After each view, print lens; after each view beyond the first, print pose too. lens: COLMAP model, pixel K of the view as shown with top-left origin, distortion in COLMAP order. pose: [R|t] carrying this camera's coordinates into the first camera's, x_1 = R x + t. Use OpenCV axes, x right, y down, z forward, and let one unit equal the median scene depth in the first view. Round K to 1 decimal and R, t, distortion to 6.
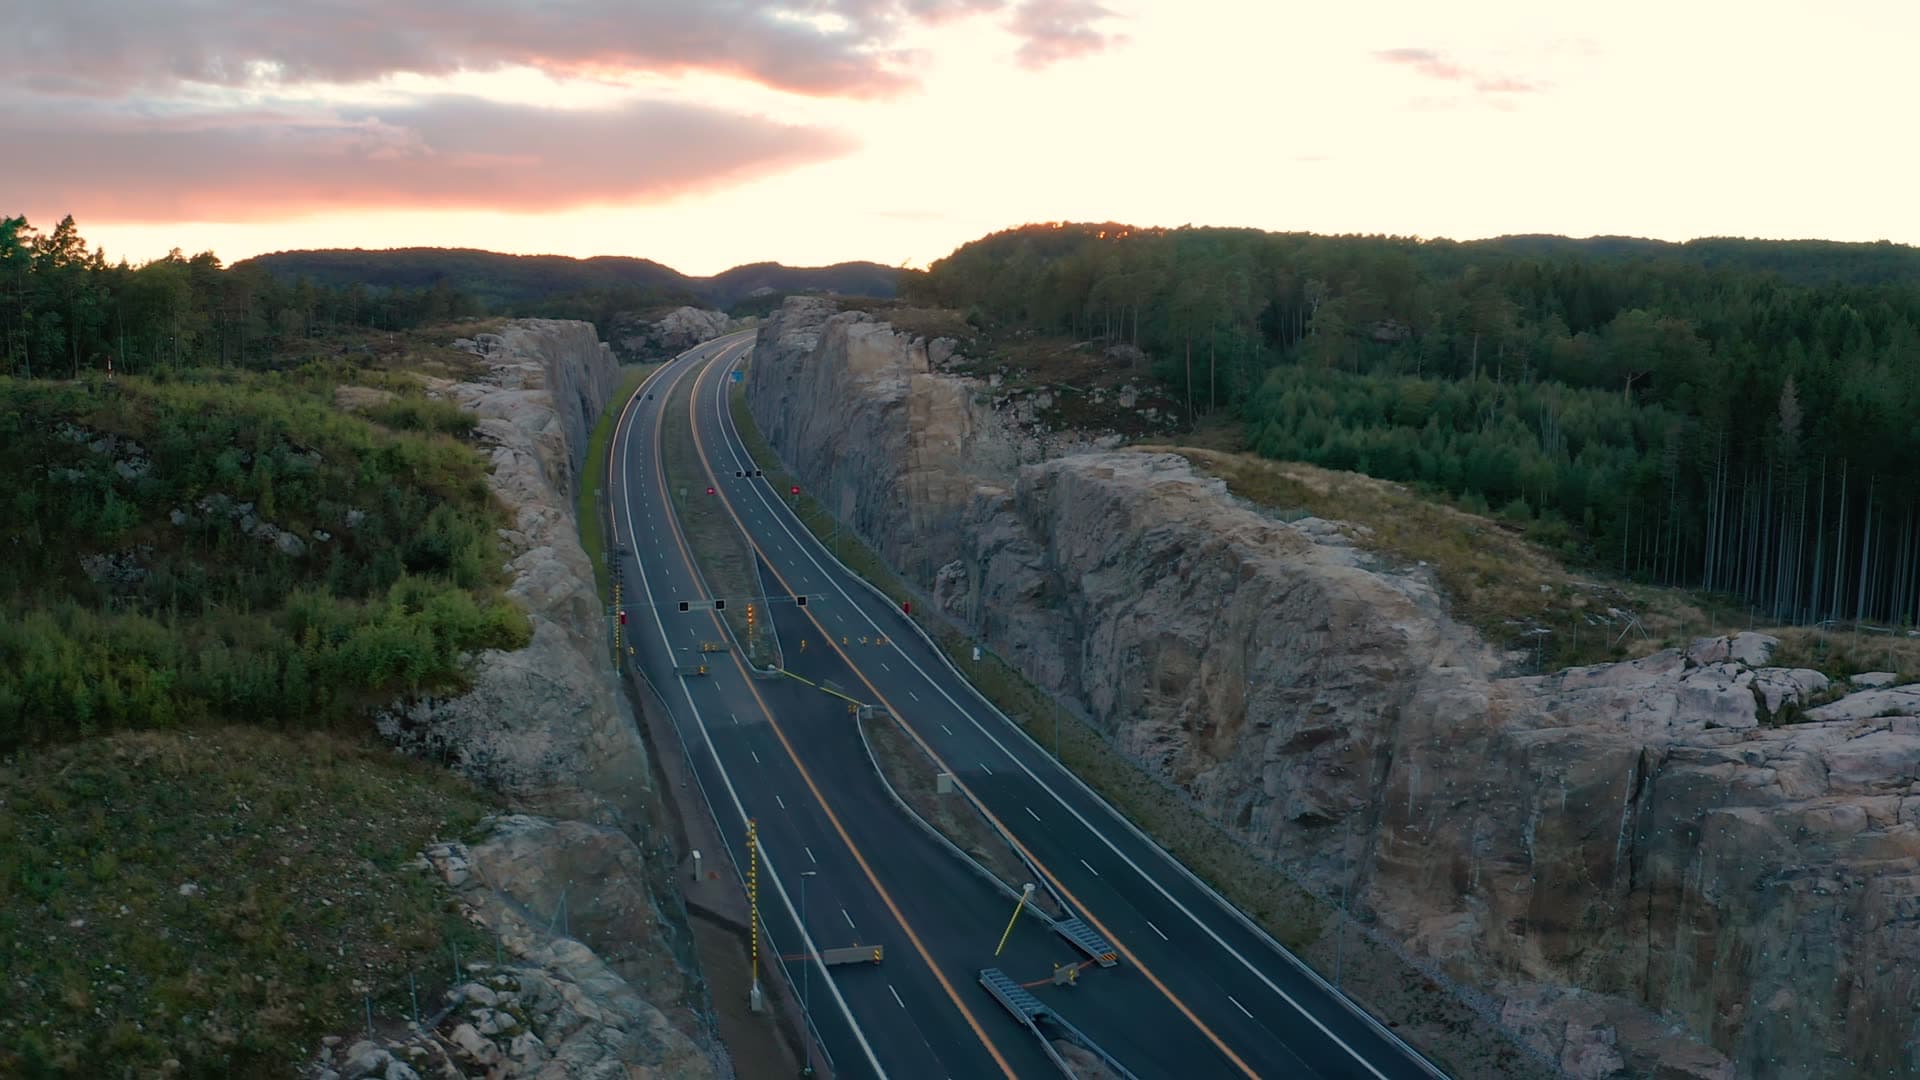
lens RADIAL K [[1527.8, 0, 954.1], [0, 1527.8, 528.7], [0, 0, 1]] dist [-0.200186, 0.022101]
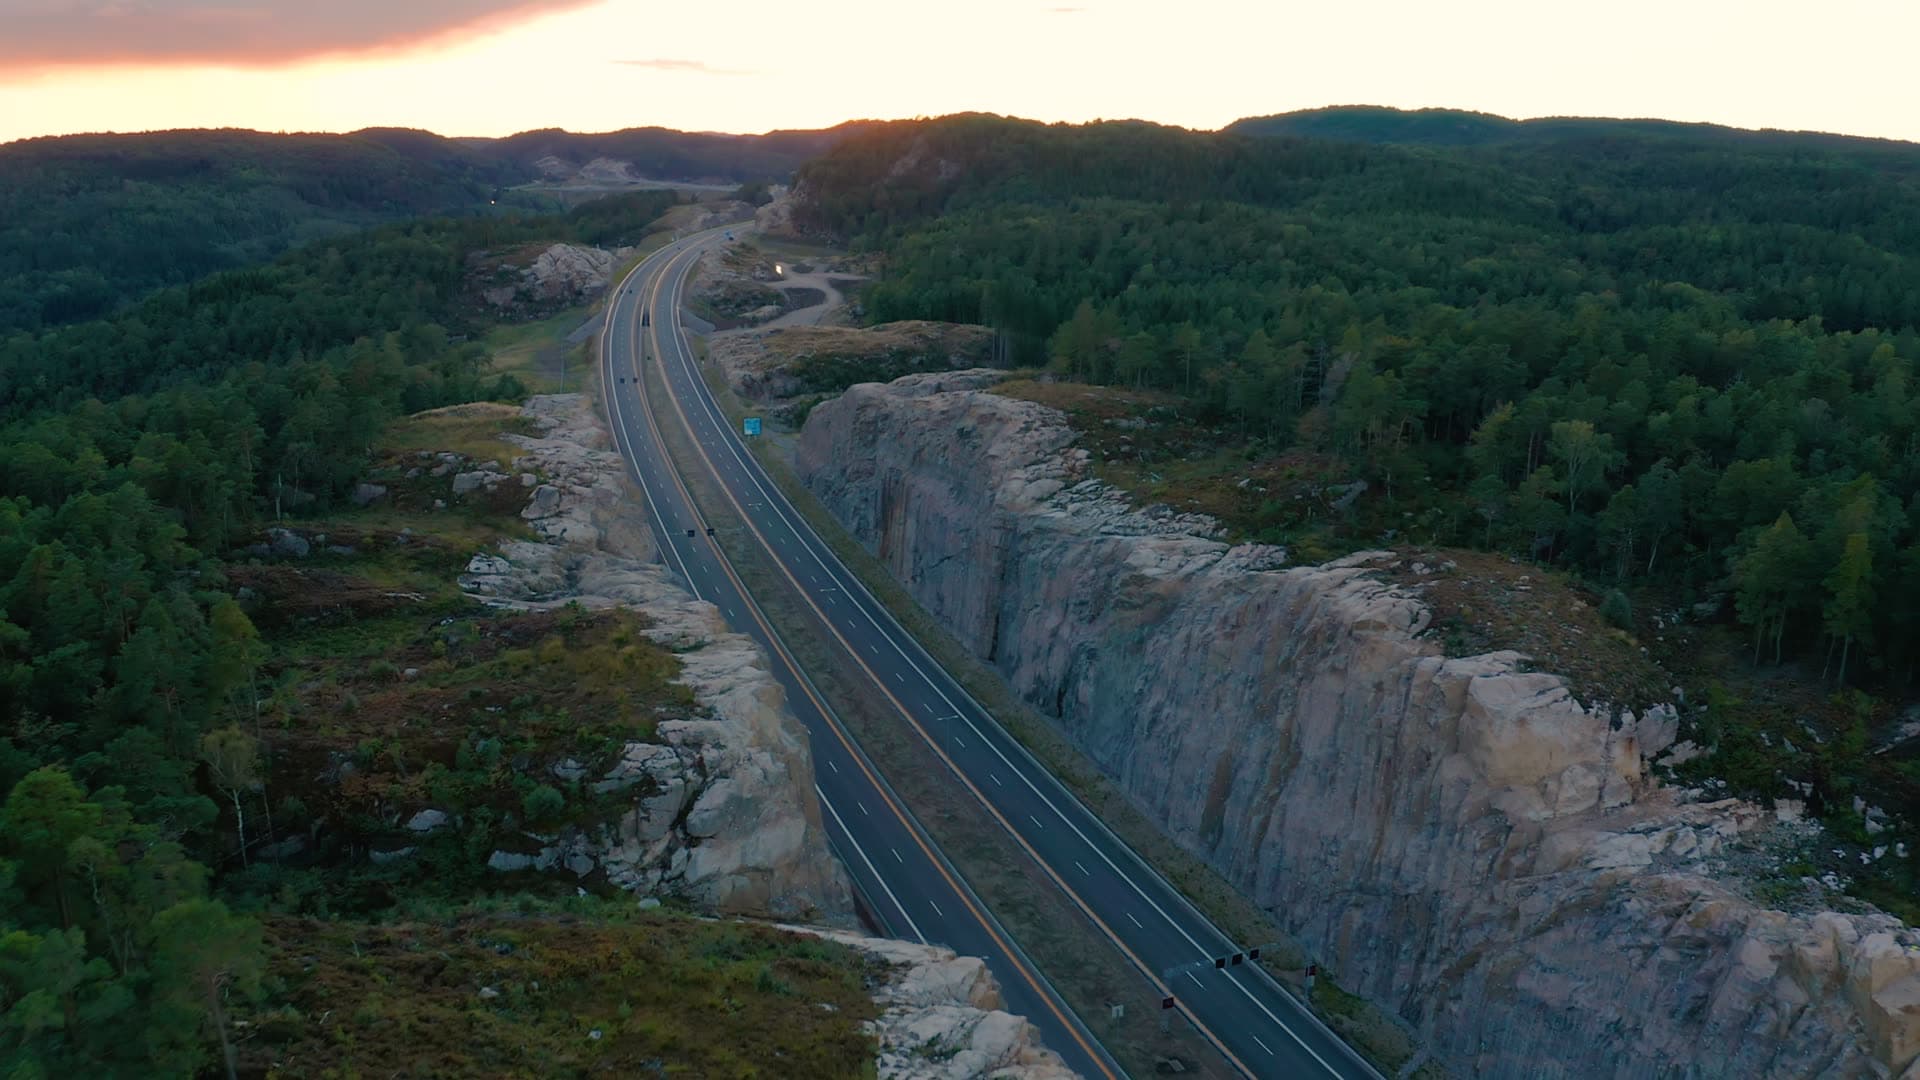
lens RADIAL K [[1527.8, 0, 954.1], [0, 1527.8, 528.7], [0, 0, 1]] dist [-0.200186, 0.022101]
pose [[0.988026, -0.027785, 0.151765, -0.377343], [0.012916, 0.995093, 0.098098, -0.286143], [-0.153746, -0.094963, 0.983537, 0.698460]]
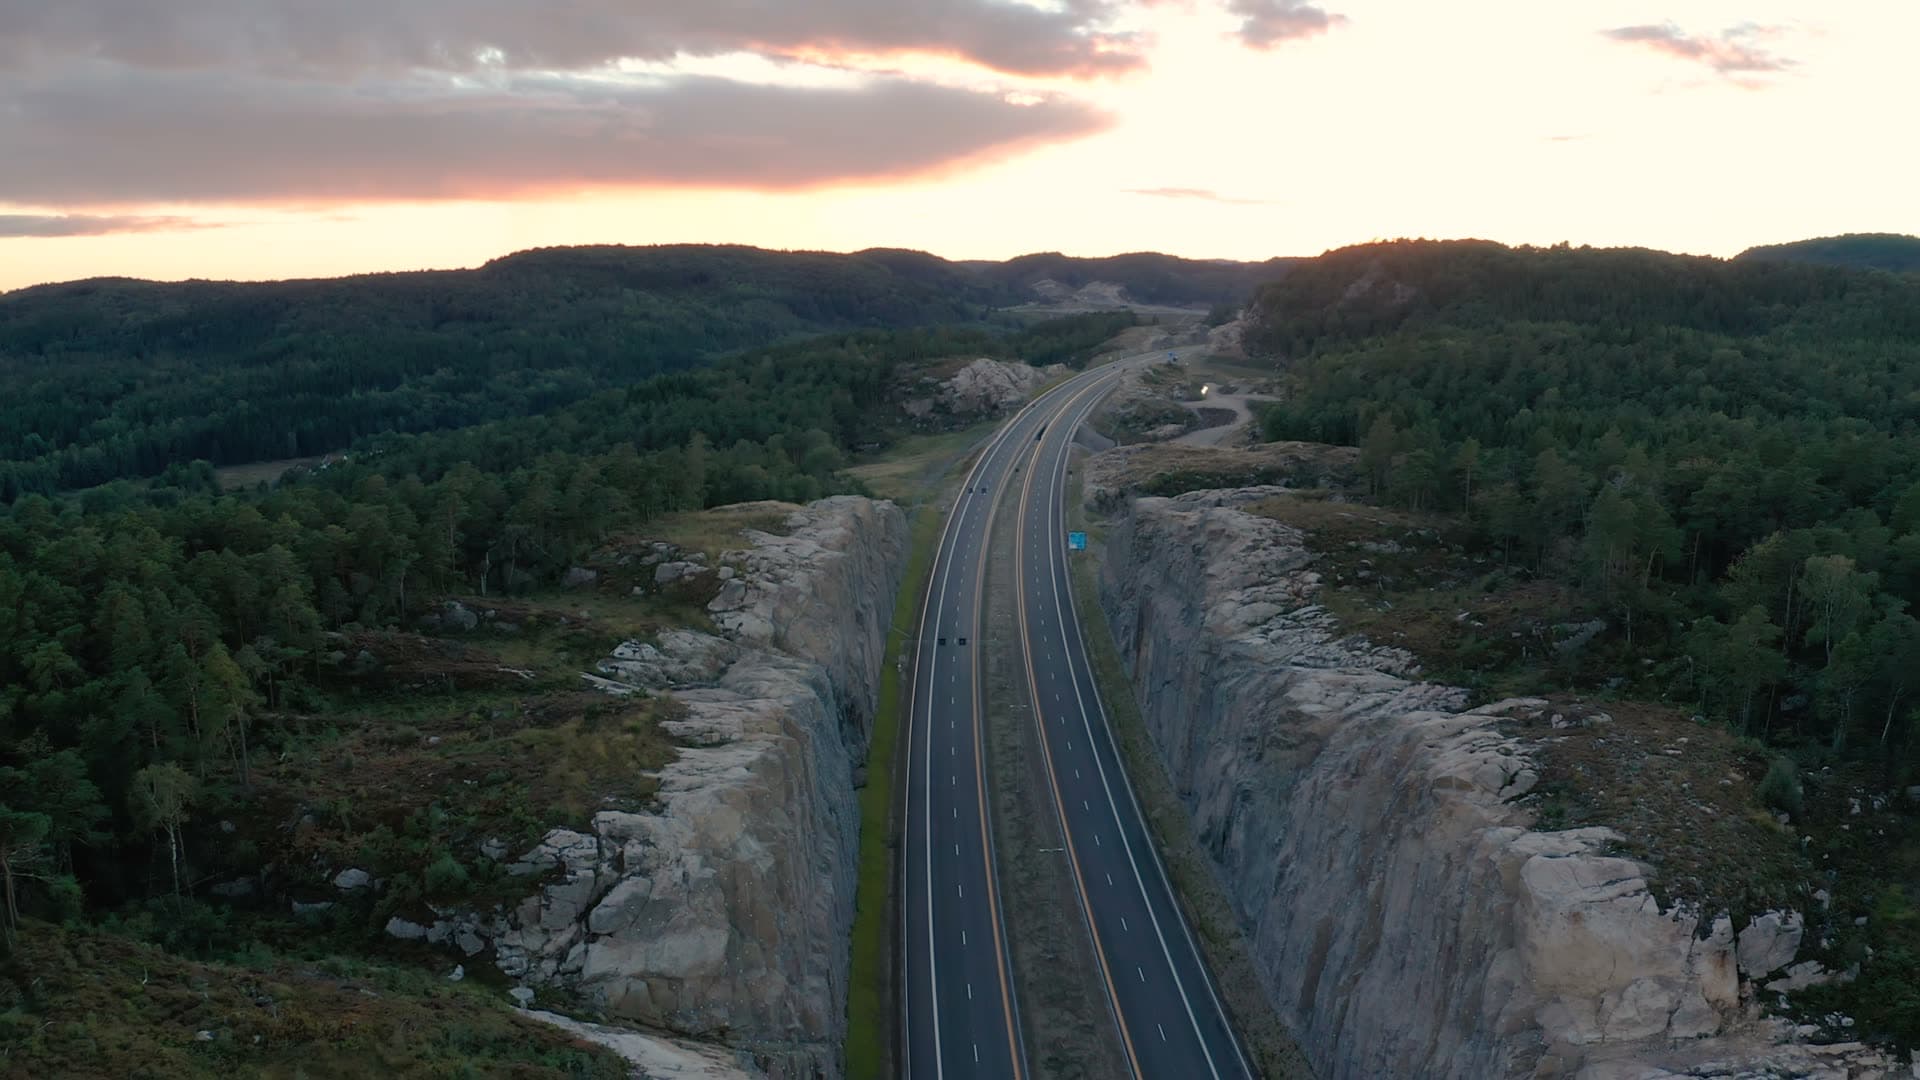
lens RADIAL K [[1527.8, 0, 954.1], [0, 1527.8, 528.7], [0, 0, 1]] dist [-0.200186, 0.022101]
pose [[0.984373, 0.024780, -0.174342, -0.186759], [-0.022112, 0.999607, 0.017233, -0.275167], [0.174700, -0.013109, 0.984534, 0.751199]]
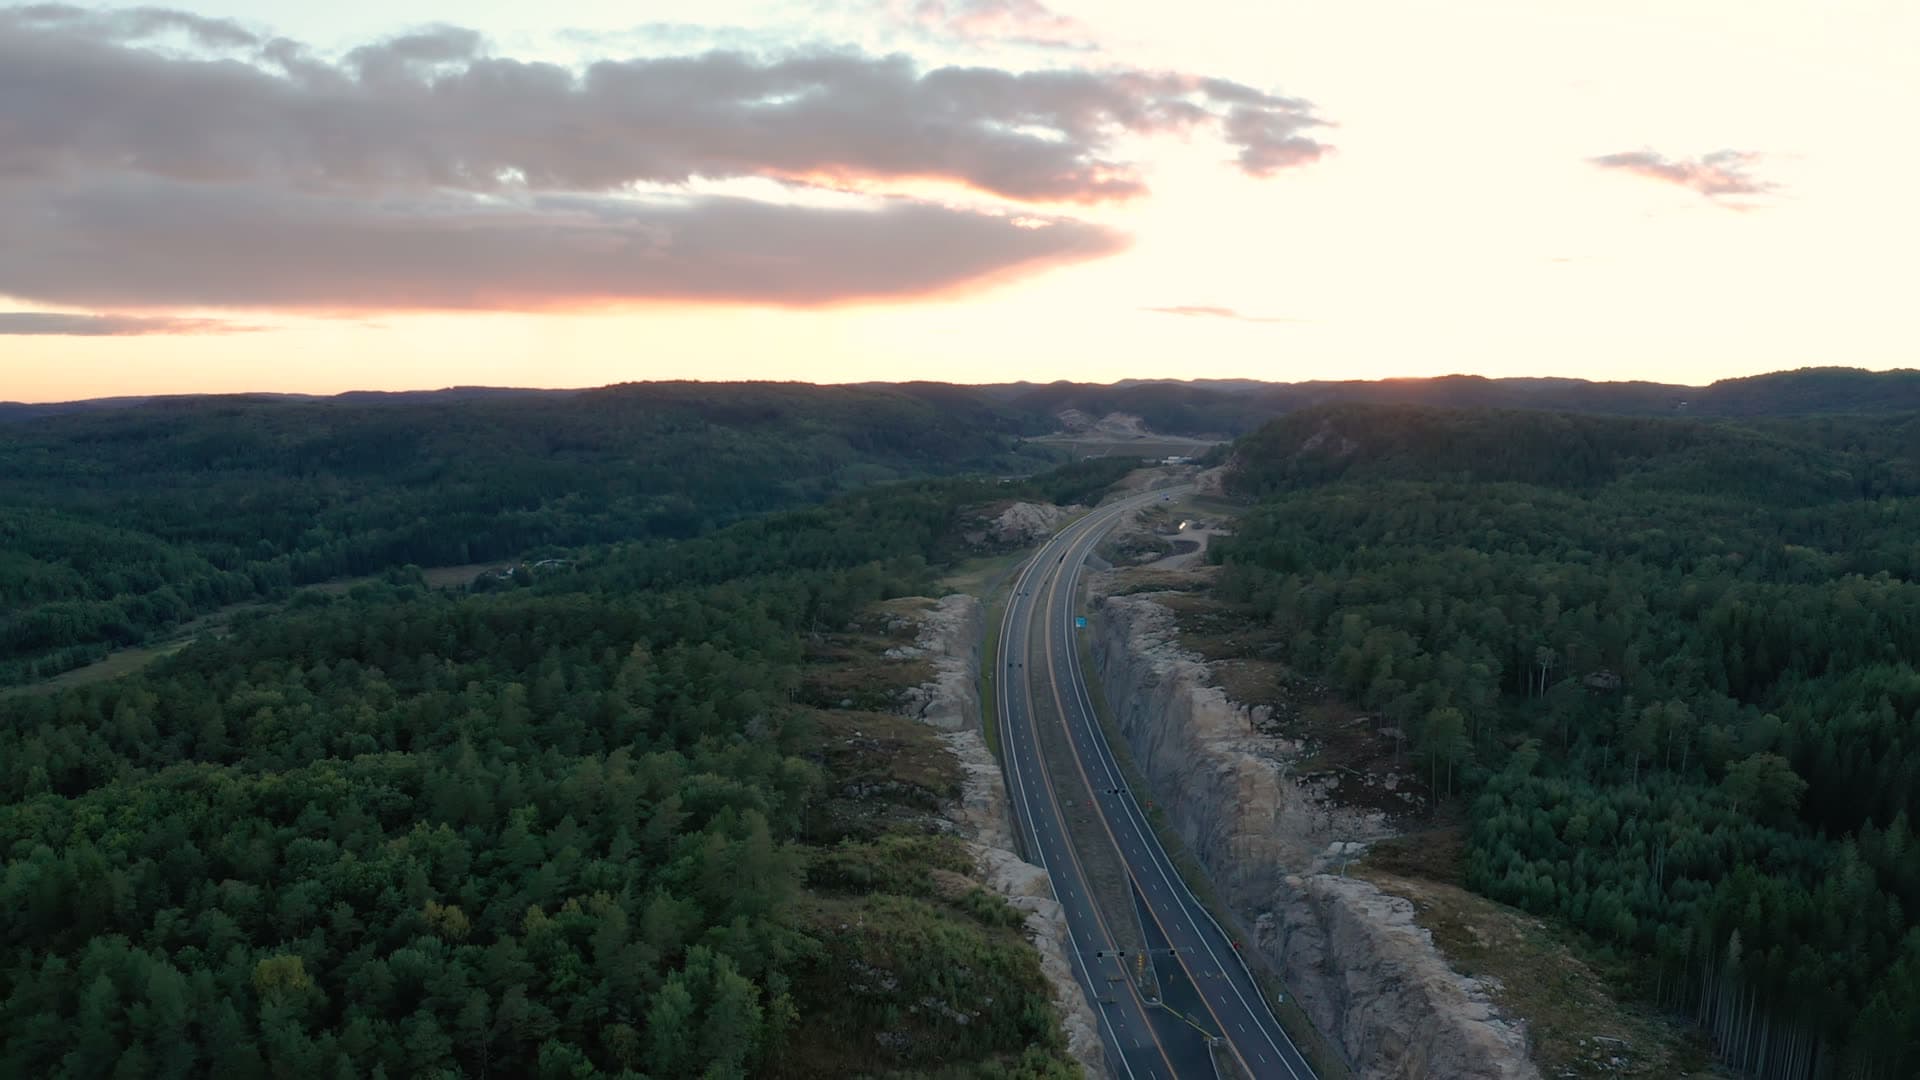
lens RADIAL K [[1527.8, 0, 954.1], [0, 1527.8, 528.7], [0, 0, 1]] dist [-0.200186, 0.022101]
pose [[0.981099, 0.022054, -0.192248, -0.026036], [-0.033504, 0.997840, -0.056512, -0.243525], [0.190586, 0.061885, 0.979718, -0.497272]]
